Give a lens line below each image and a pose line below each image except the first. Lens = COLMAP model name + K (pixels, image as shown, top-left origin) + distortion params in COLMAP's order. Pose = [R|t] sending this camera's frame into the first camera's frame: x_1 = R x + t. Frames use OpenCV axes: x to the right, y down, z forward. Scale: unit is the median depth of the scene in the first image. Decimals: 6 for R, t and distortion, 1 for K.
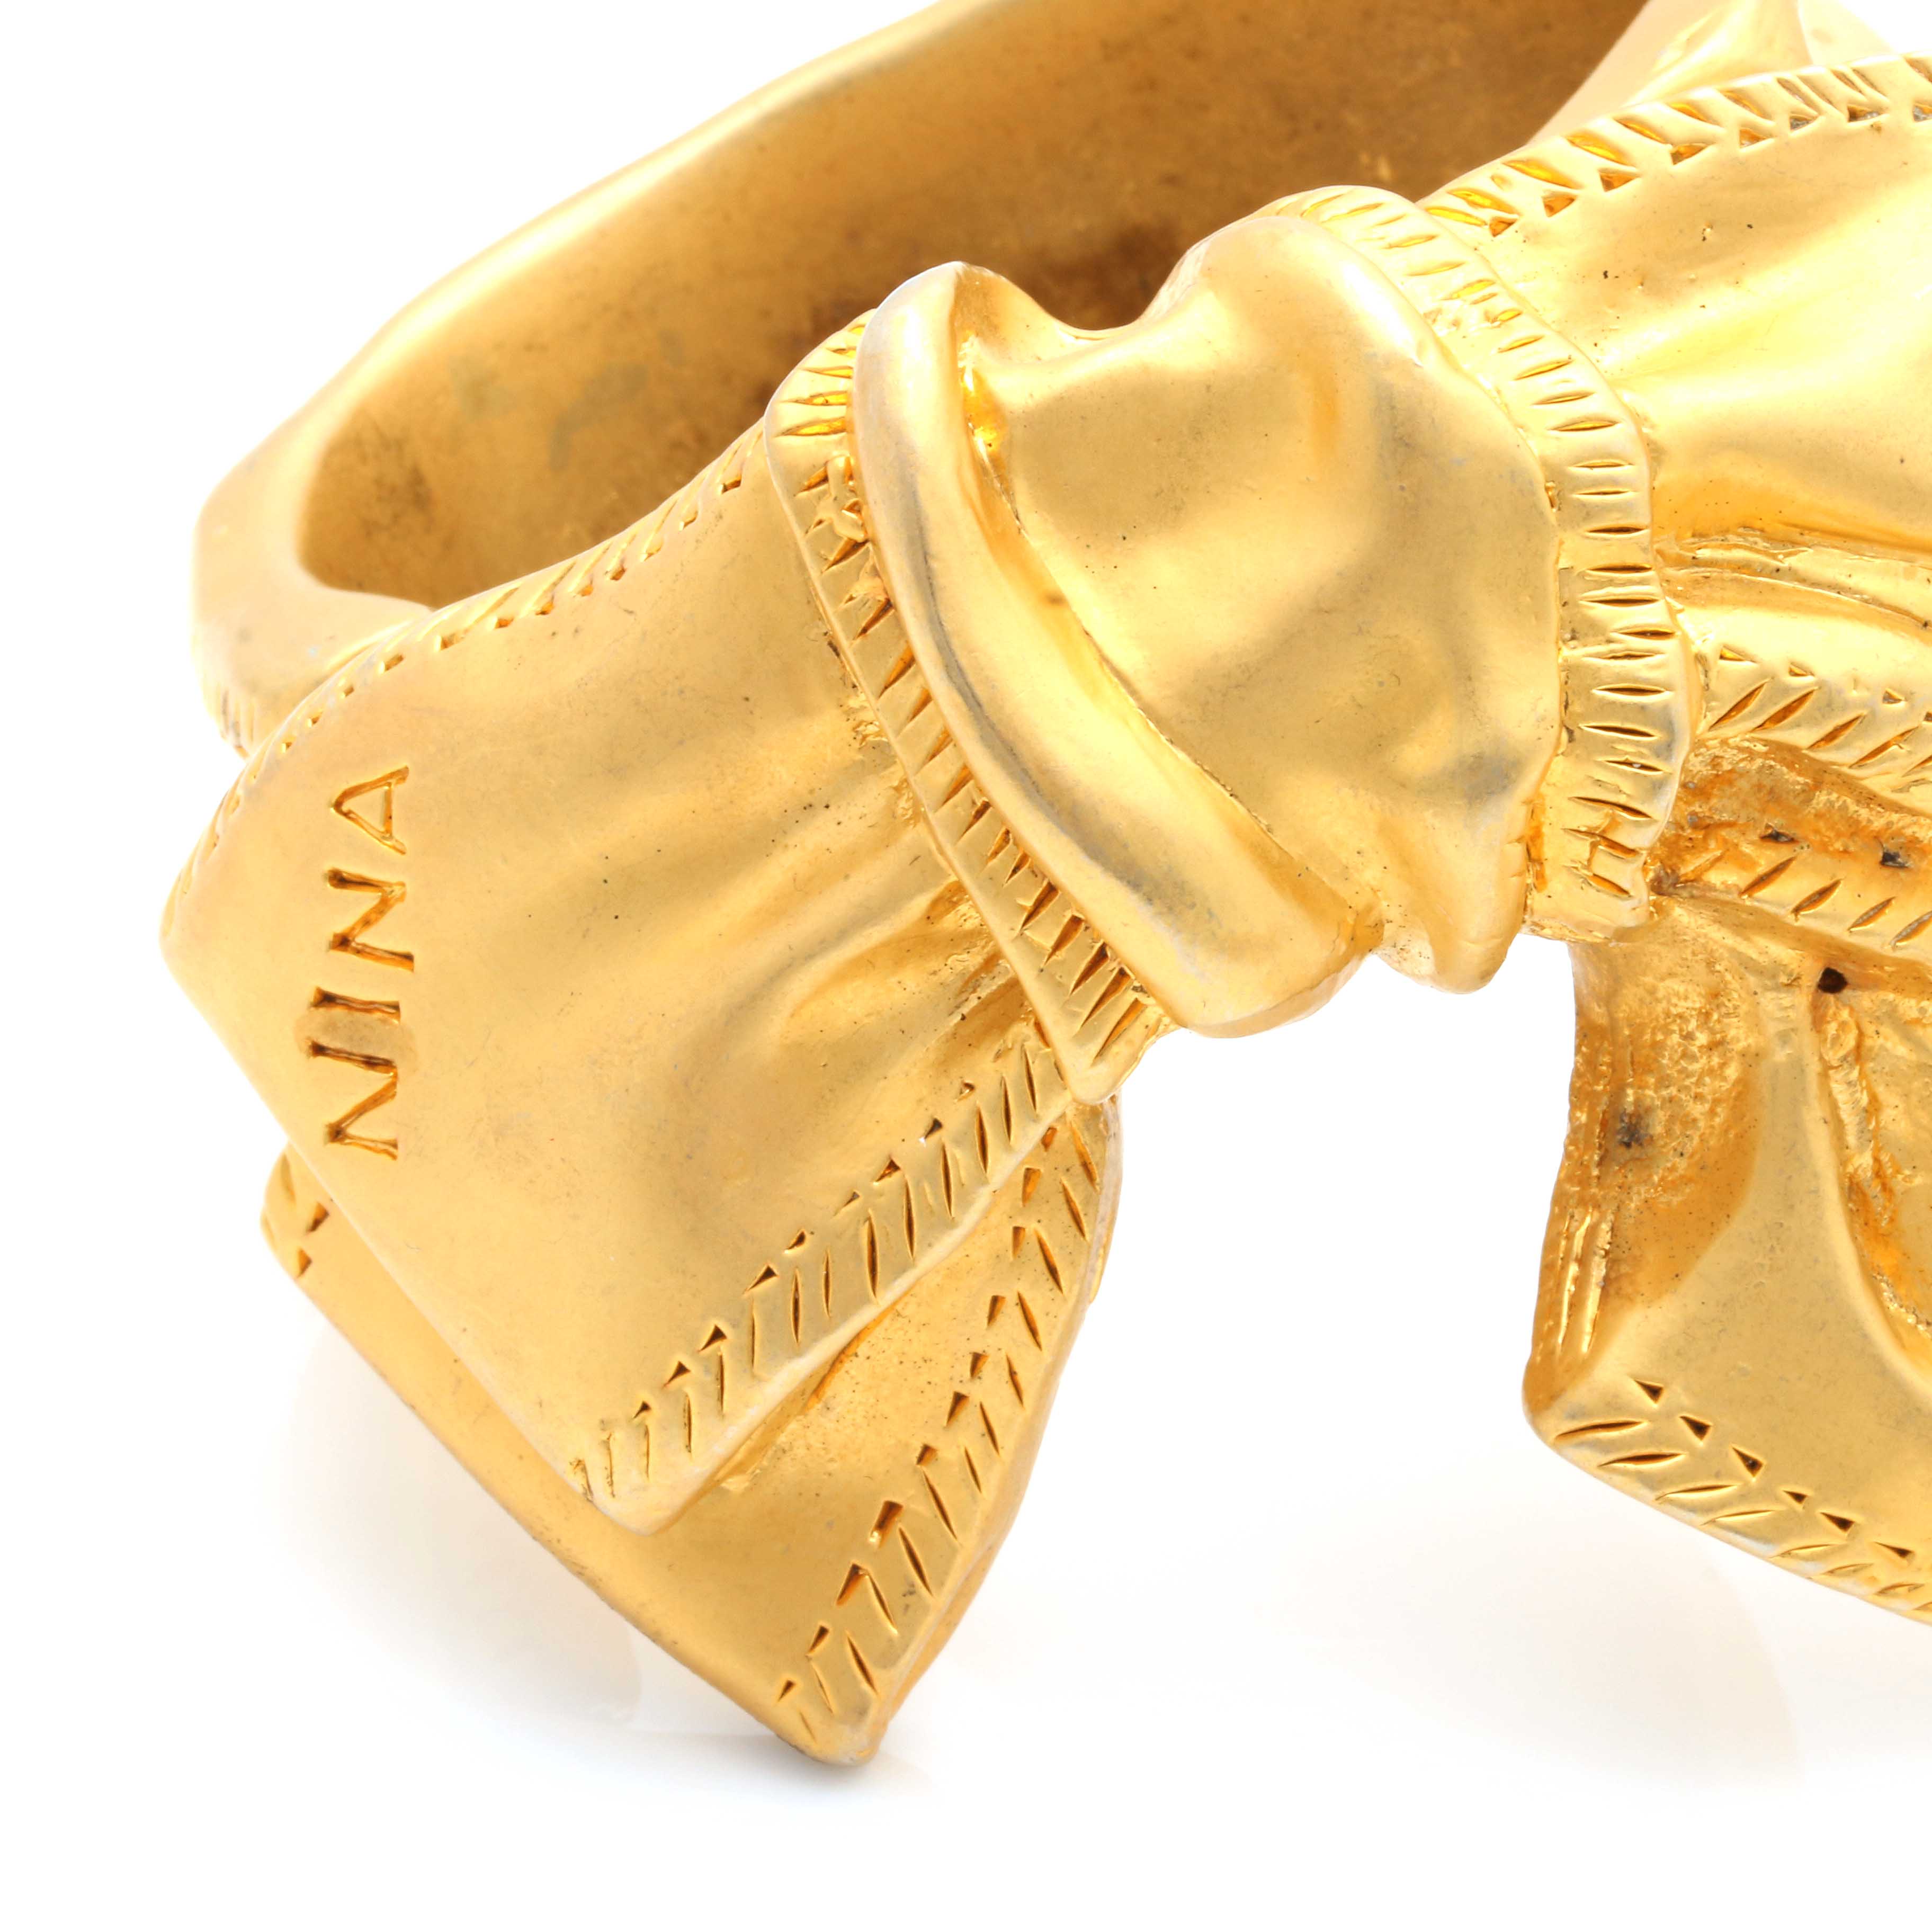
lens RADIAL K [[12435.8, 0, 966.9], [0, 12435.8, 962.7], [0, 0, 1]] dist [-0.064093, 0.000000]
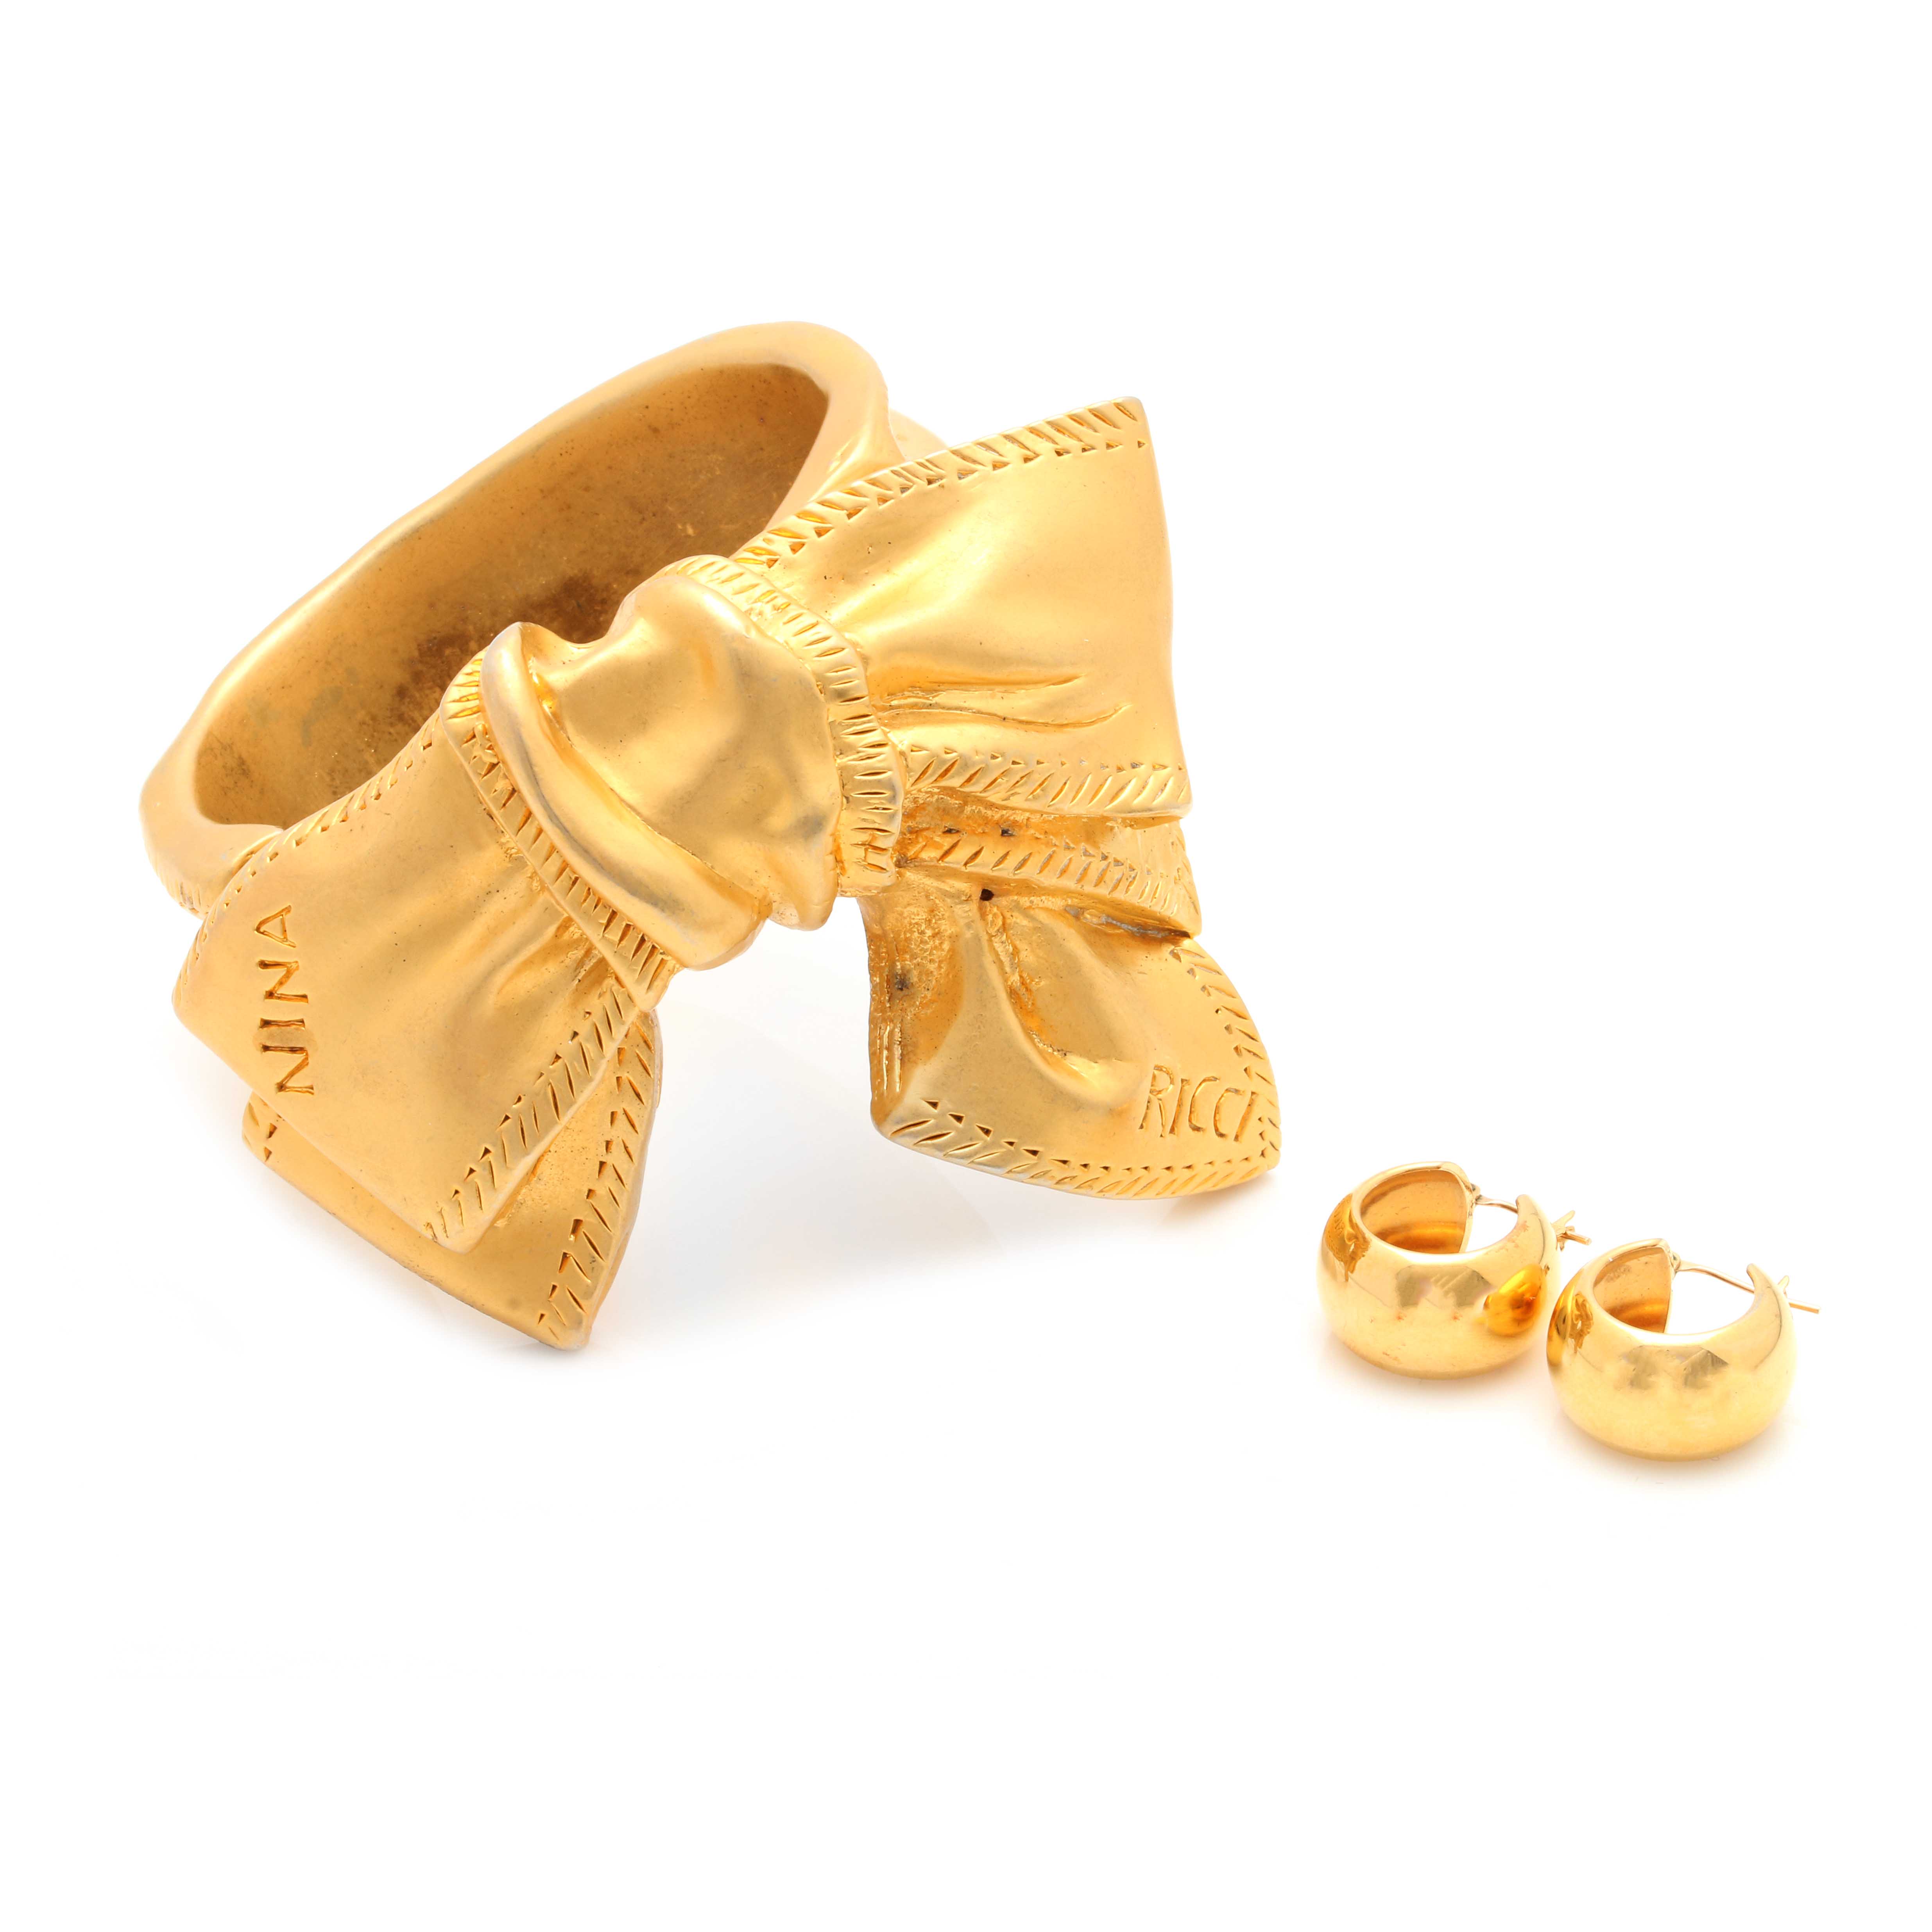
lens RADIAL K [[12437.1, 0, 965.9], [0, 12437.1, 967.0], [0, 0, 1]] dist [-0.064093, 0.000000]
pose [[0.982188, -0.163800, 0.092066, -0.127147], [0.163259, 0.986492, 0.013431, -0.015141], [-0.093022, 0.001839, 0.995662, -1.068313]]
